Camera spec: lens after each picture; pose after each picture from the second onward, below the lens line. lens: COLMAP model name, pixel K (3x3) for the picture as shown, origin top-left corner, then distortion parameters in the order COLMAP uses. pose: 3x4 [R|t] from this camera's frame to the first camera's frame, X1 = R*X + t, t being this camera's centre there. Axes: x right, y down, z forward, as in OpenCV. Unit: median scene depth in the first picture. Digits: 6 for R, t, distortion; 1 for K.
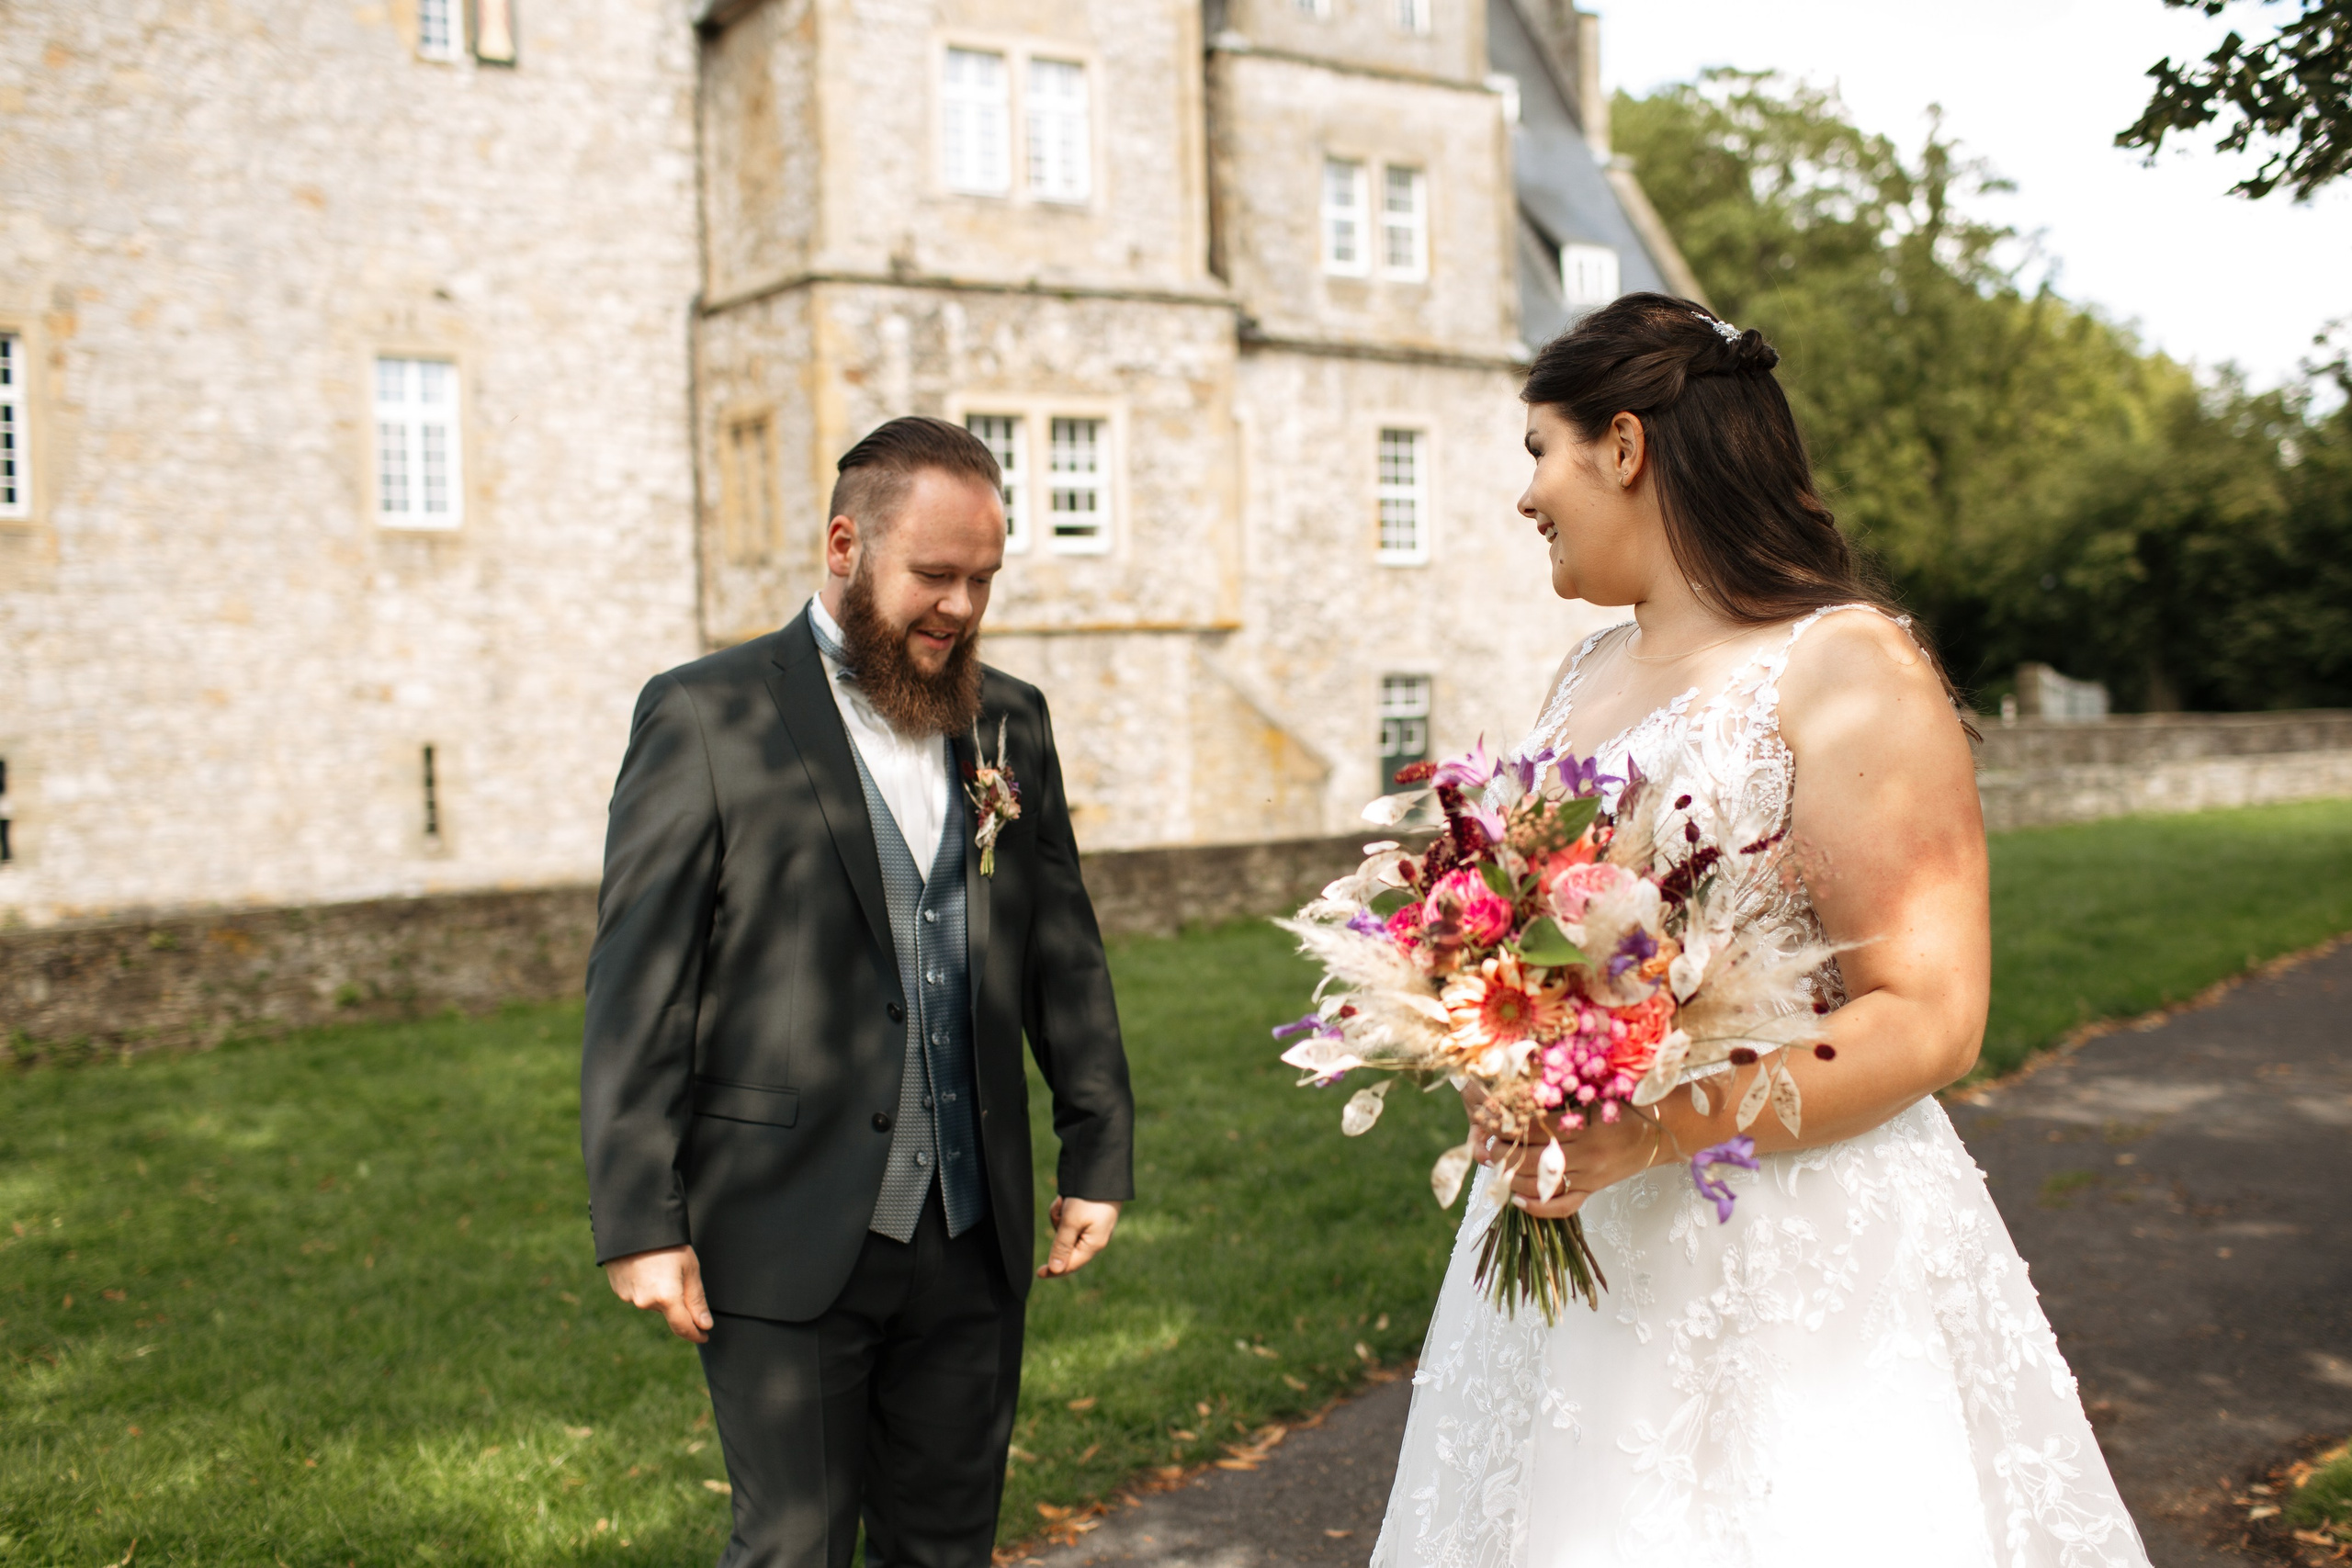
lens RADIAL K [[2903.0, 0, 1177.0], [0, 2903.0, 742.7], [0, 0, 1]] dist [-0.080735, 0.012847]
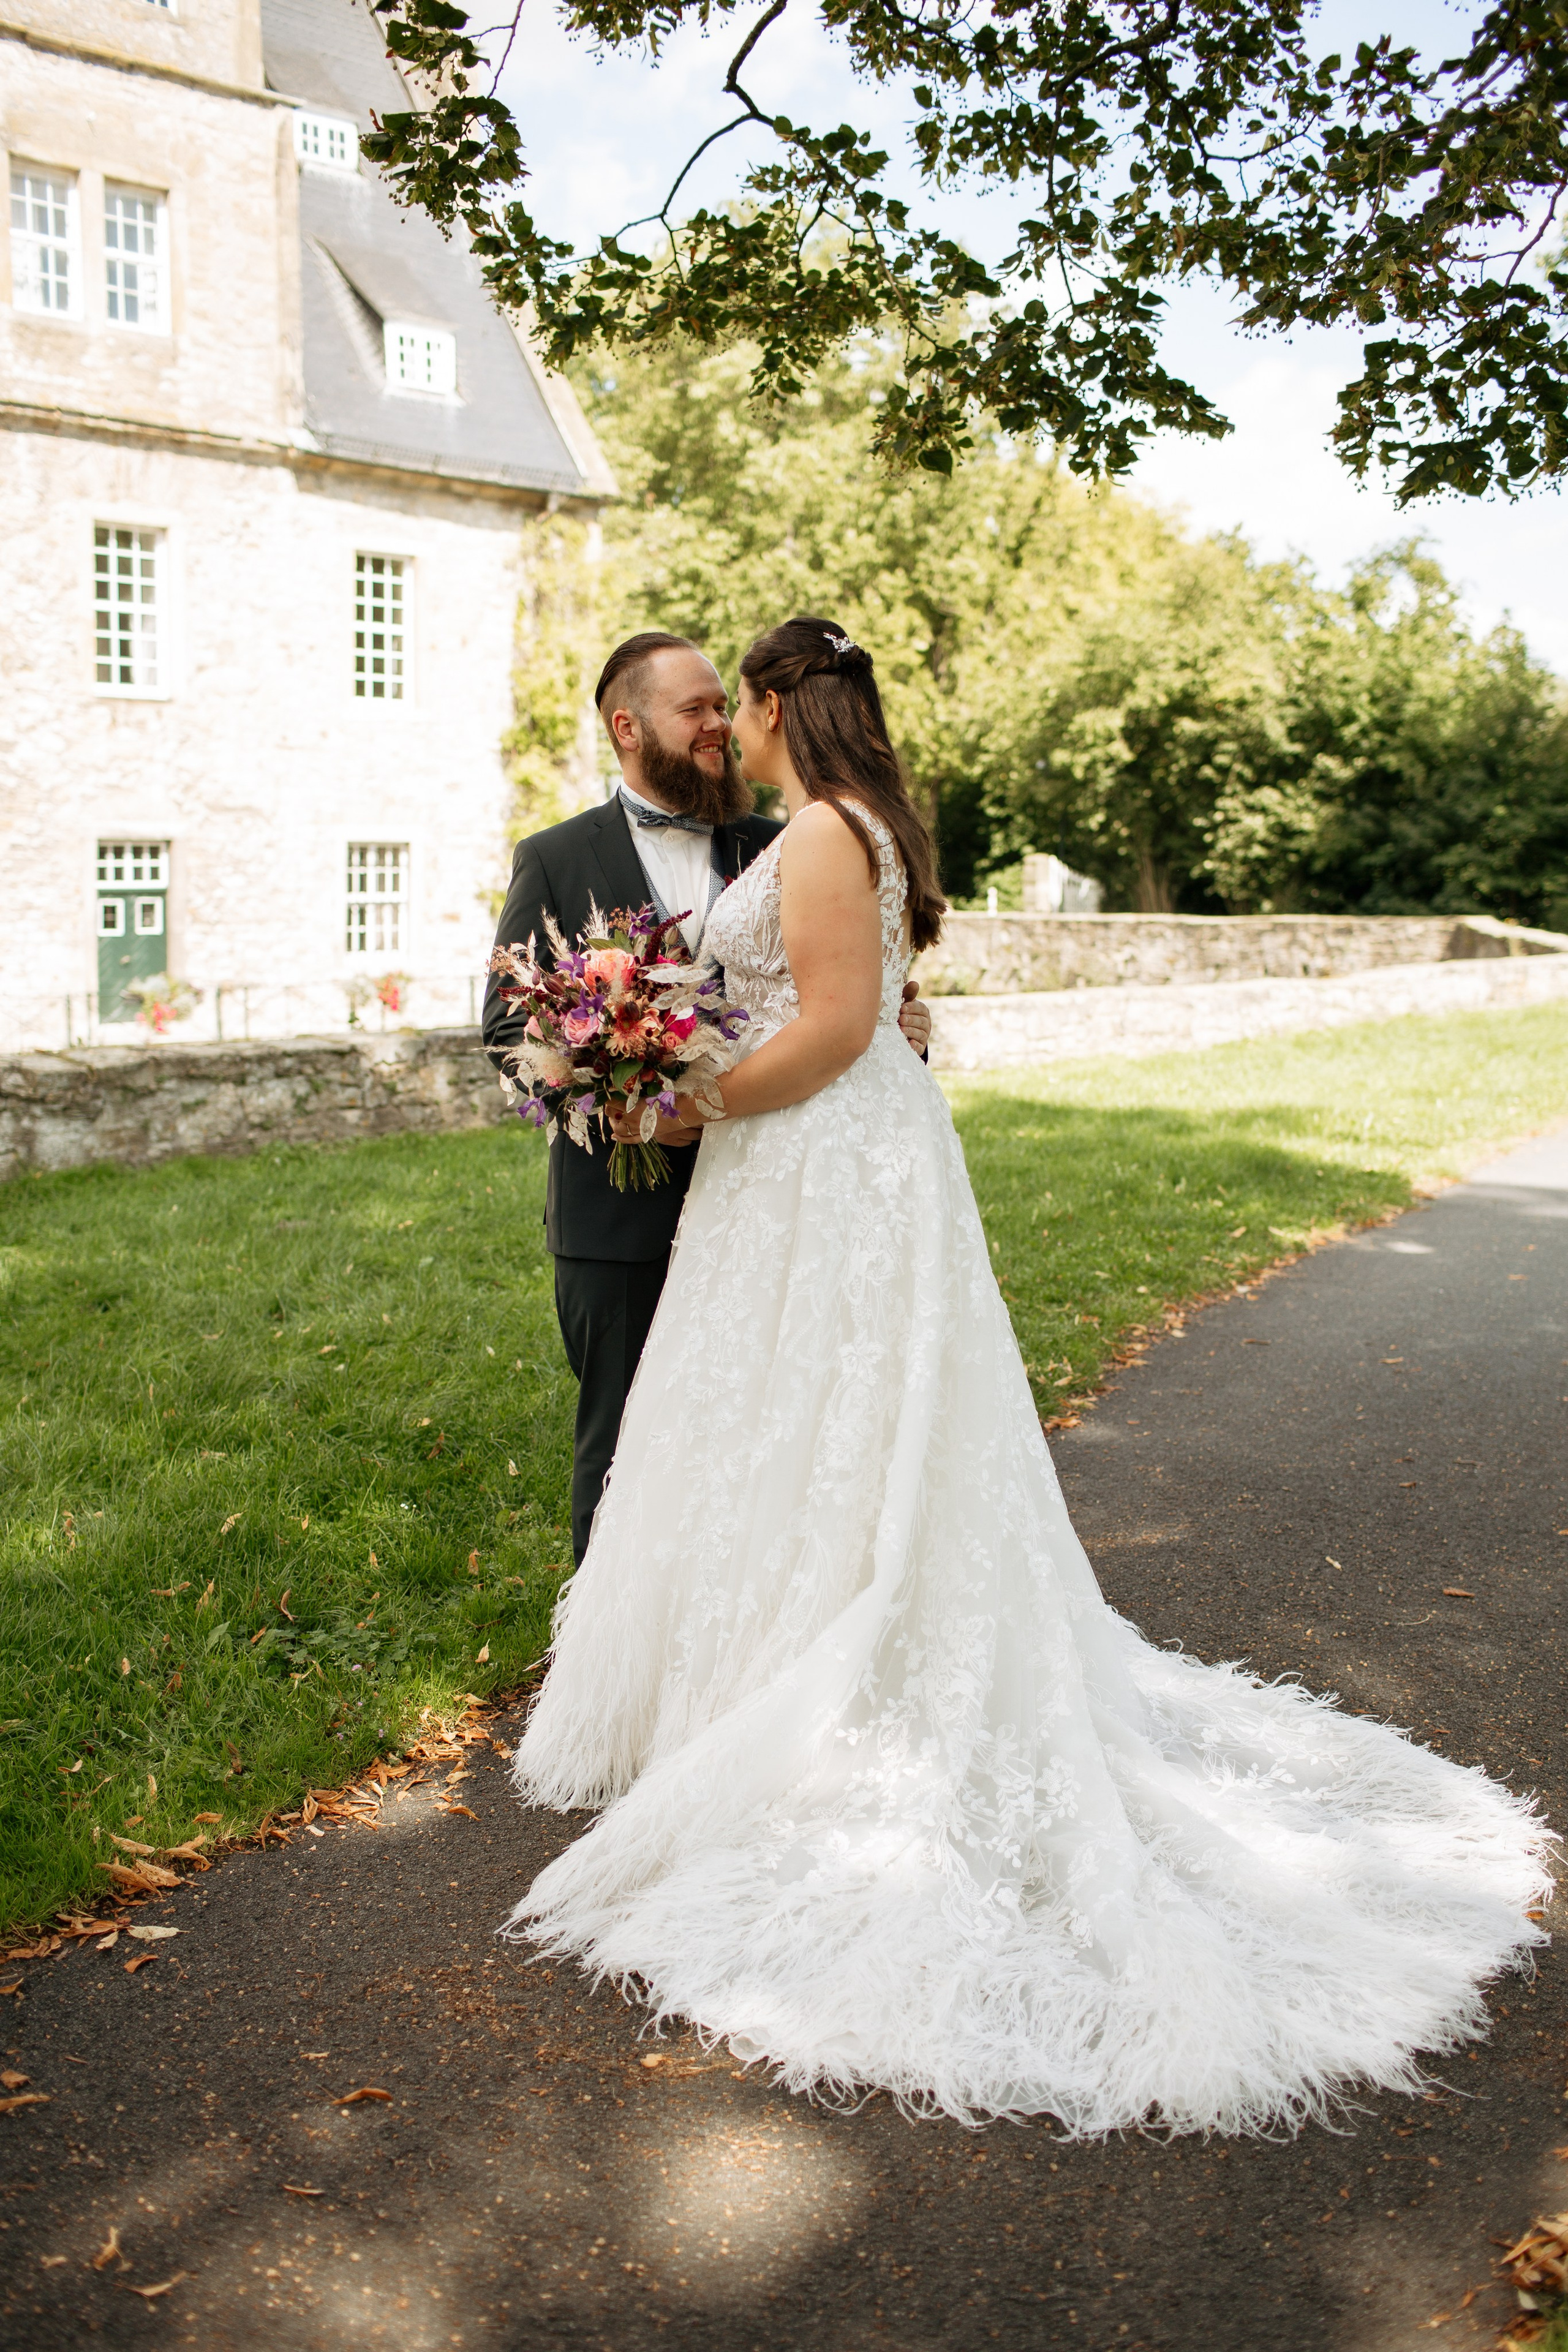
lens RADIAL K [[2256.4, 0, 782.3], [0, 2256.4, 1220.8], [0, 0, 1]] dist [-0.108036, 0.102667]
pose [[0.995163, 0.014624, 0.097144, 0.203458], [-0.027749, 0.990434, 0.135167, -0.007391], [-0.094238, -0.137208, 0.986049, 0.365461]]
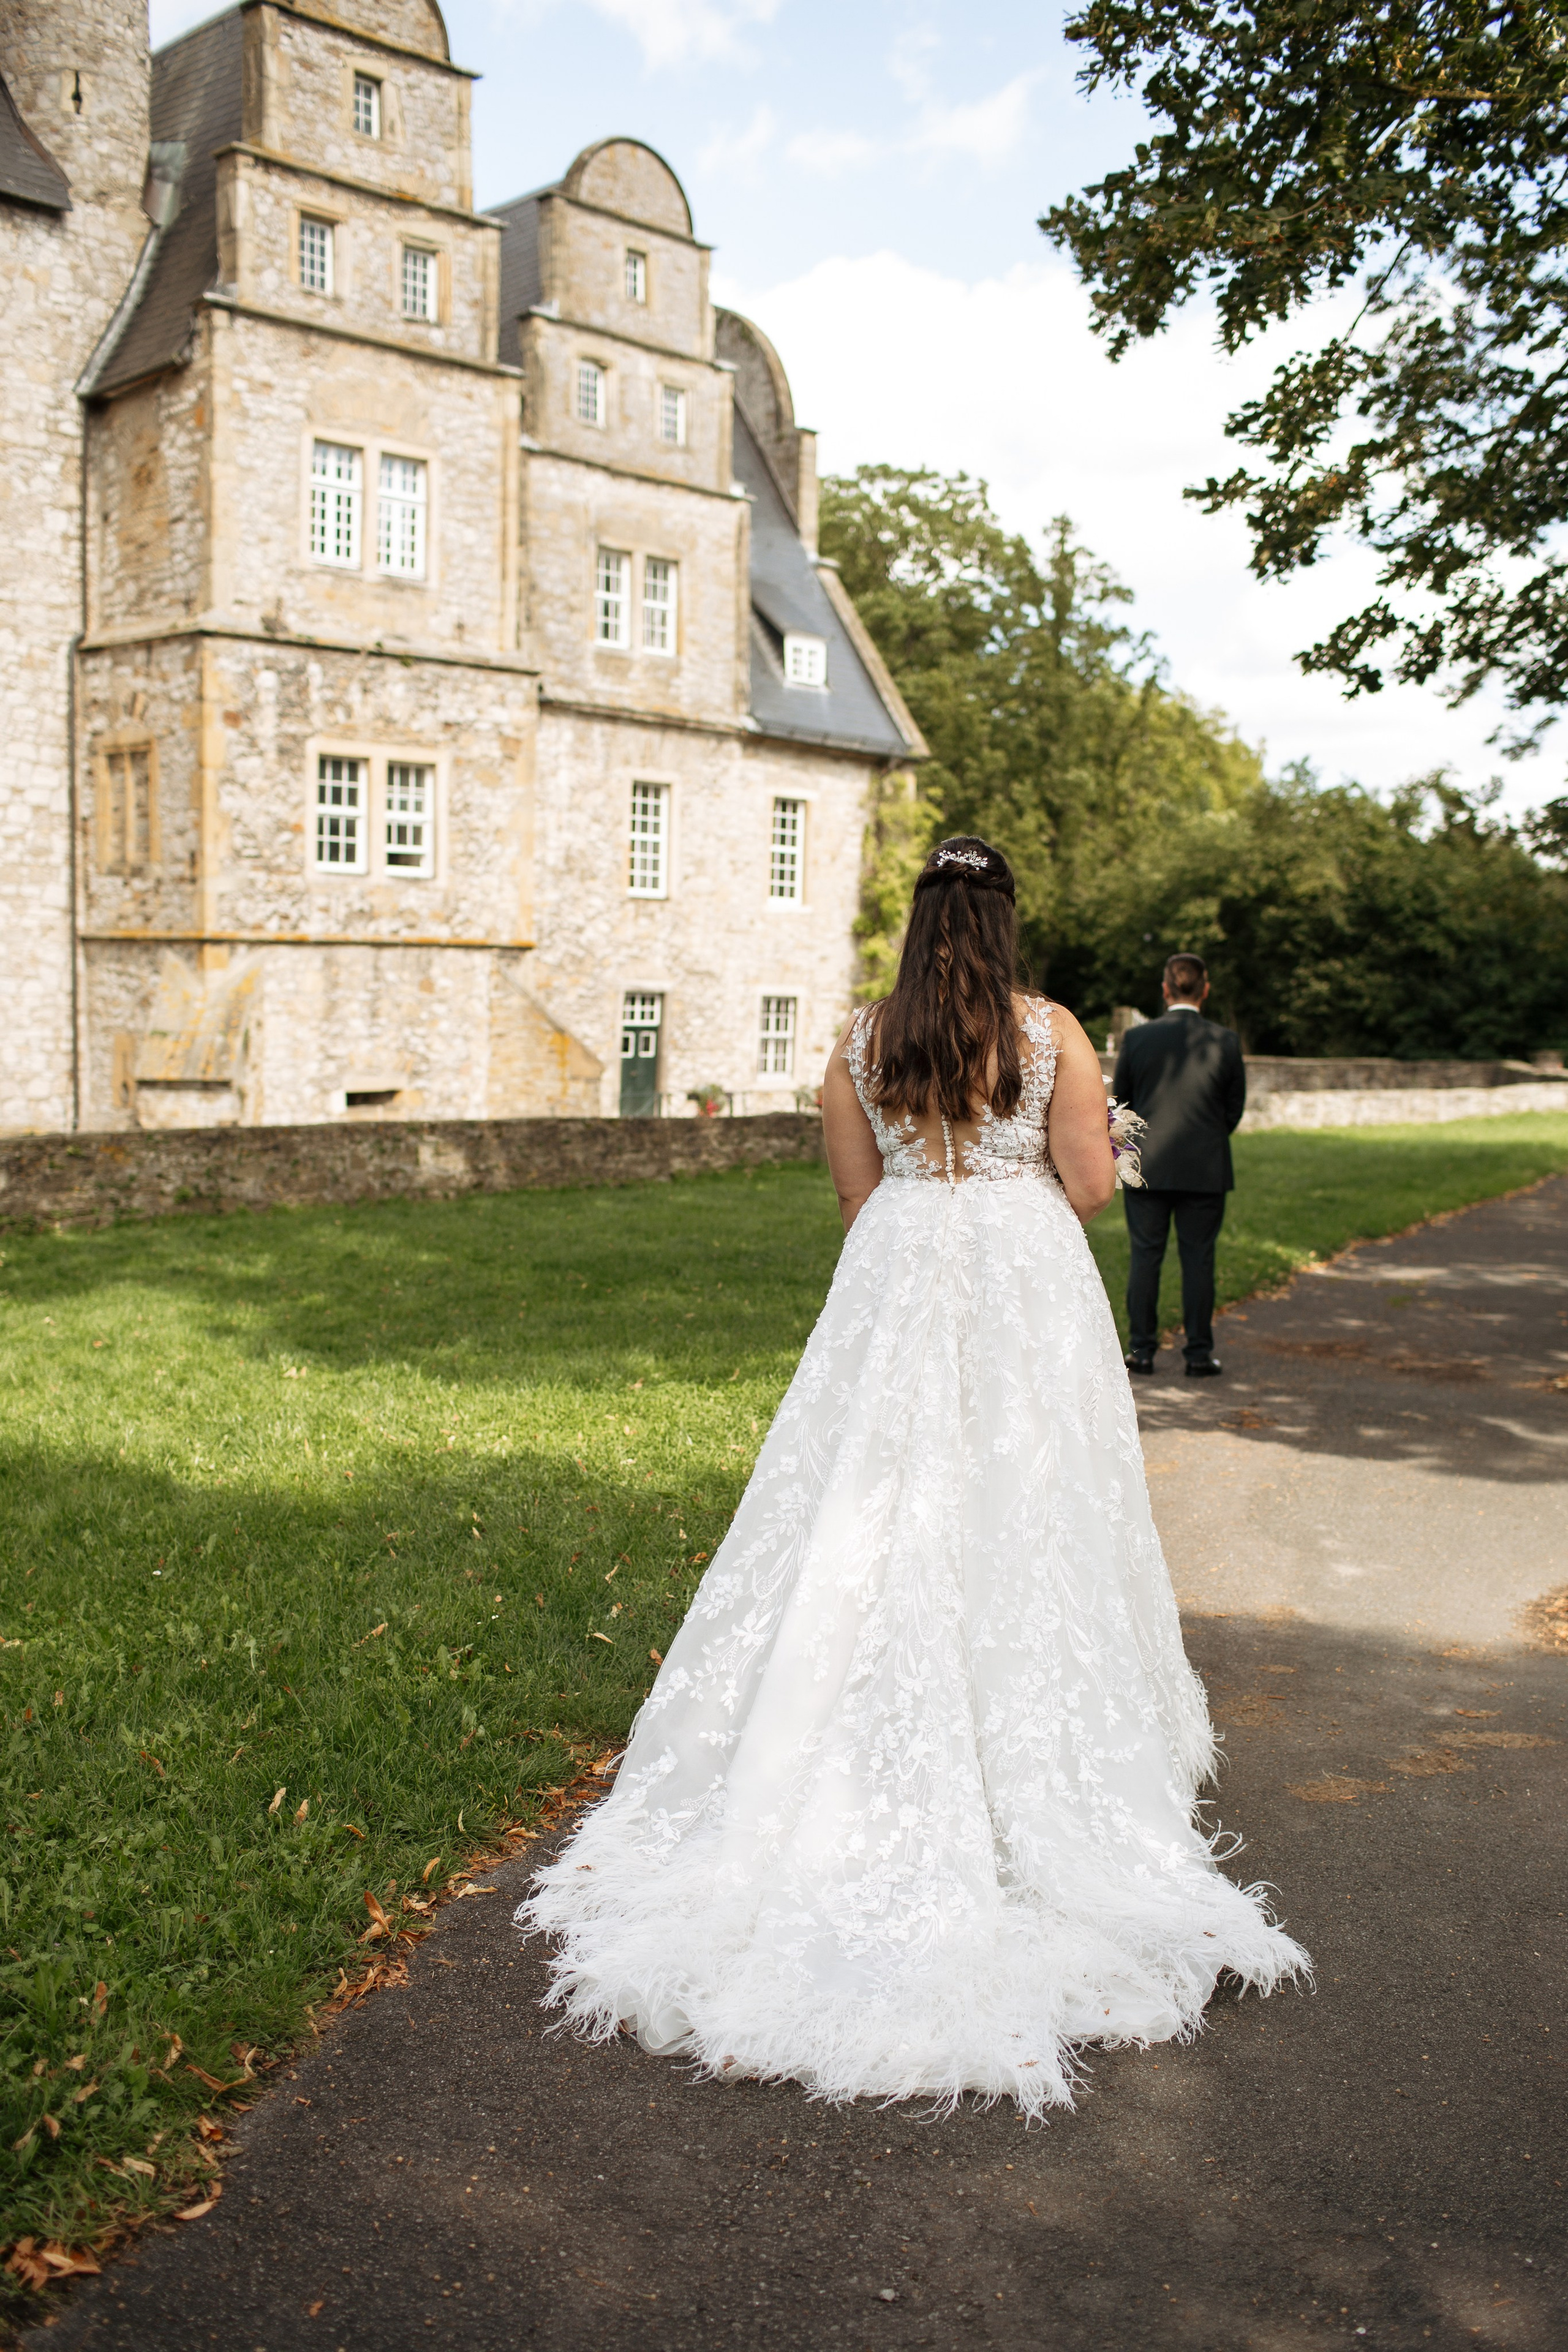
lens RADIAL K [[2903.3, 0, 784.0], [0, 2903.3, 1176.0], [0, 0, 1]] dist [-0.080735, 0.012847]
pose [[0.978069, 0.035244, 0.205278, -0.108096], [-0.043951, 0.998310, 0.038010, 0.003930], [-0.203591, -0.046199, 0.977965, -0.174268]]
